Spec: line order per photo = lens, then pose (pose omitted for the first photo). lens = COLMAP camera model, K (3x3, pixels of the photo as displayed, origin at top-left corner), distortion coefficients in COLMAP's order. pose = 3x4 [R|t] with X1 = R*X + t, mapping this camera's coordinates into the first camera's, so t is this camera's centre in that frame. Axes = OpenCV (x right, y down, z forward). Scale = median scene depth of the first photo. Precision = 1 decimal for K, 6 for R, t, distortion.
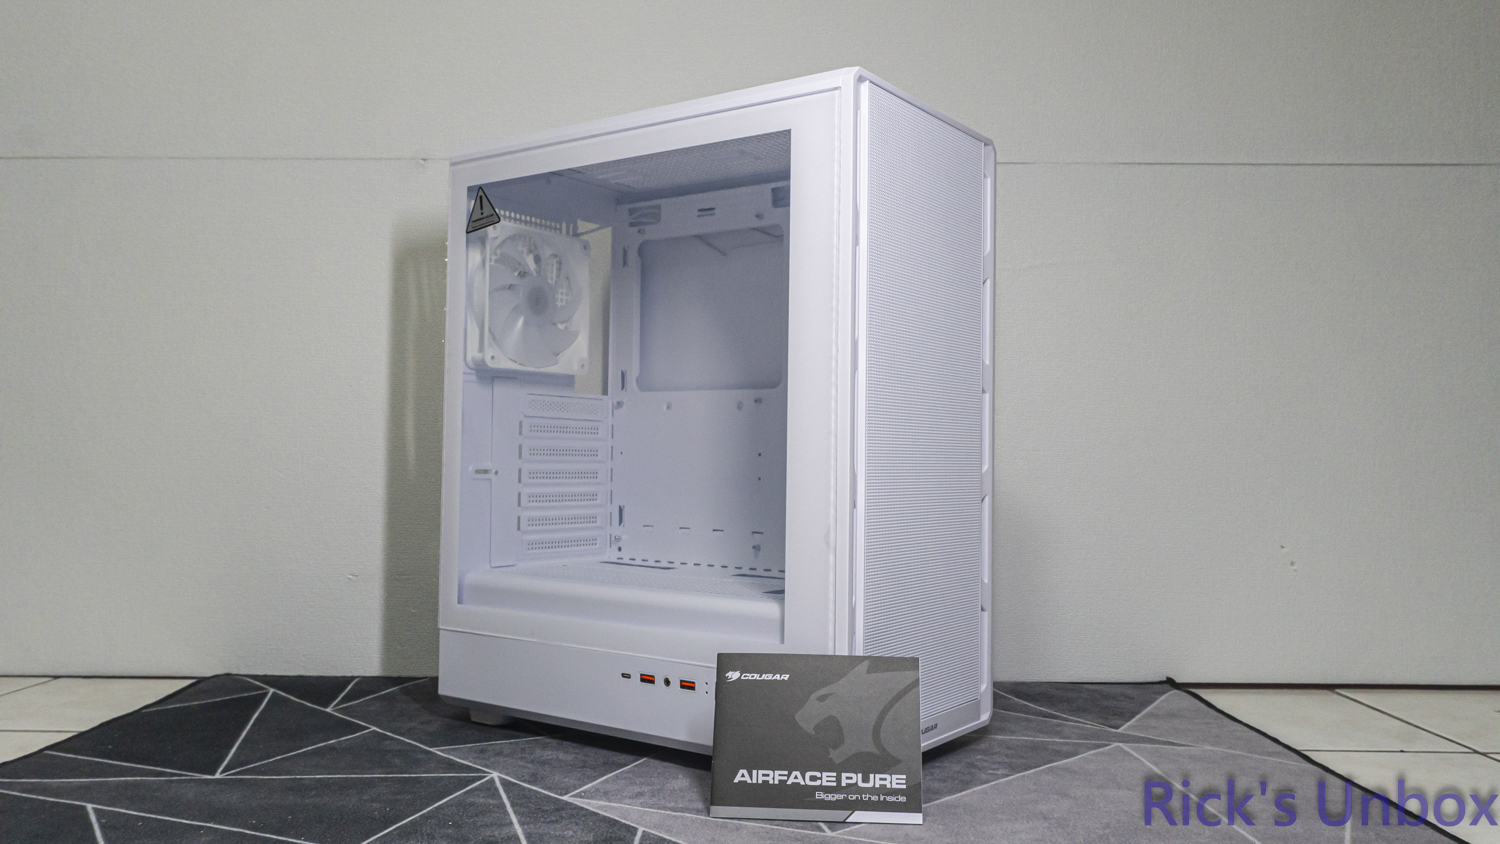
lens RADIAL K [[1265.6, 0, 745.4], [0, 1265.6, 424.3], [0, 0, 1]] dist [0.001799, -0.000871]
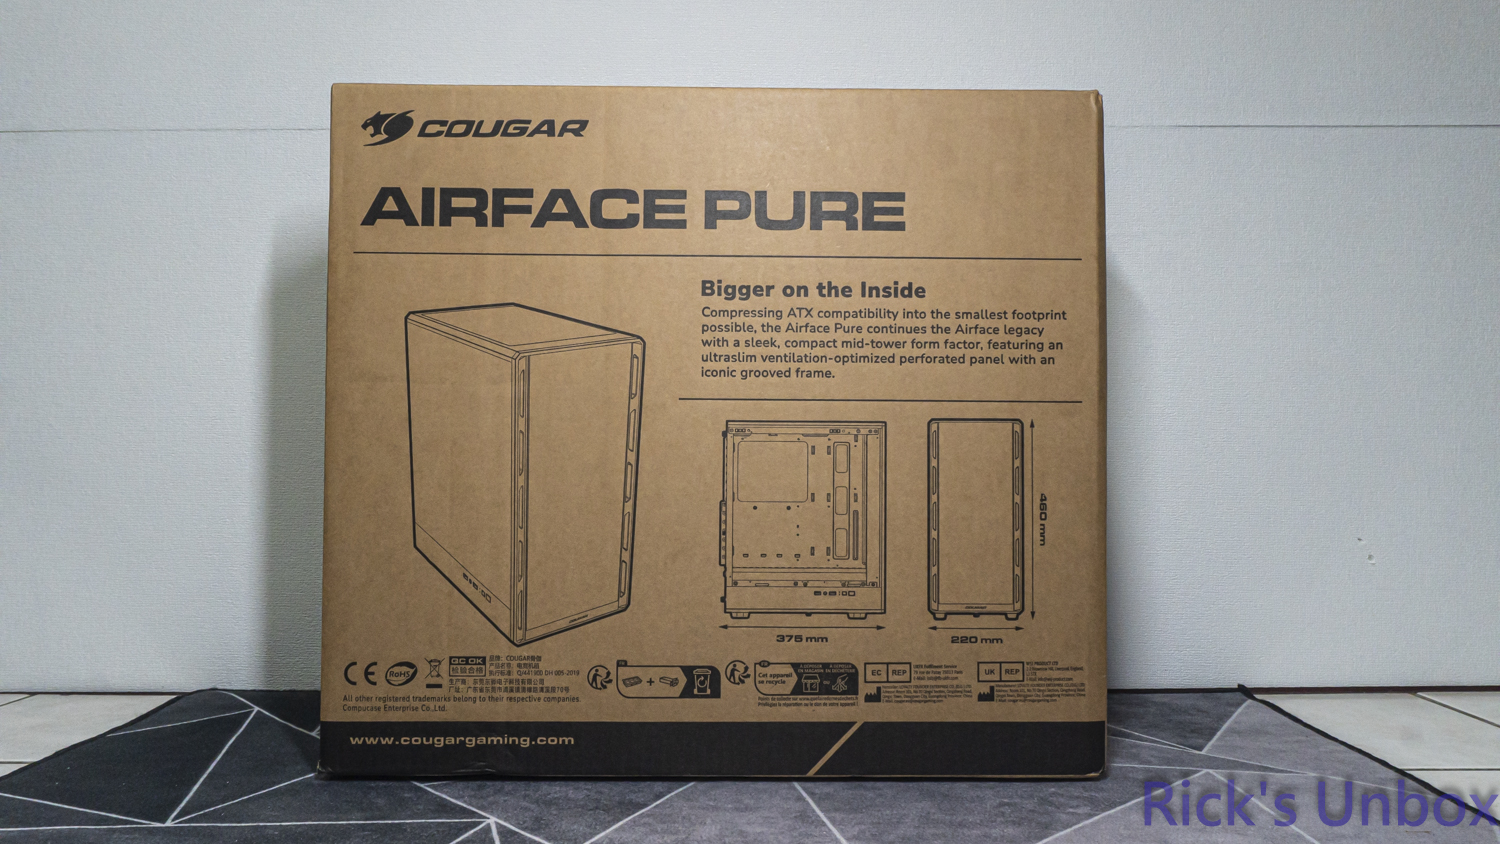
lens RADIAL K [[1198.7, 0, 758.7], [0, 1198.7, 412.2], [0, 0, 1]] dist [-0.007980, -0.009414]
pose [[0.999962, -0.008191, -0.002925, -0.011556], [0.008168, 0.999936, -0.007867, 0.008242], [0.002989, 0.007843, 0.999965, 0.165118]]
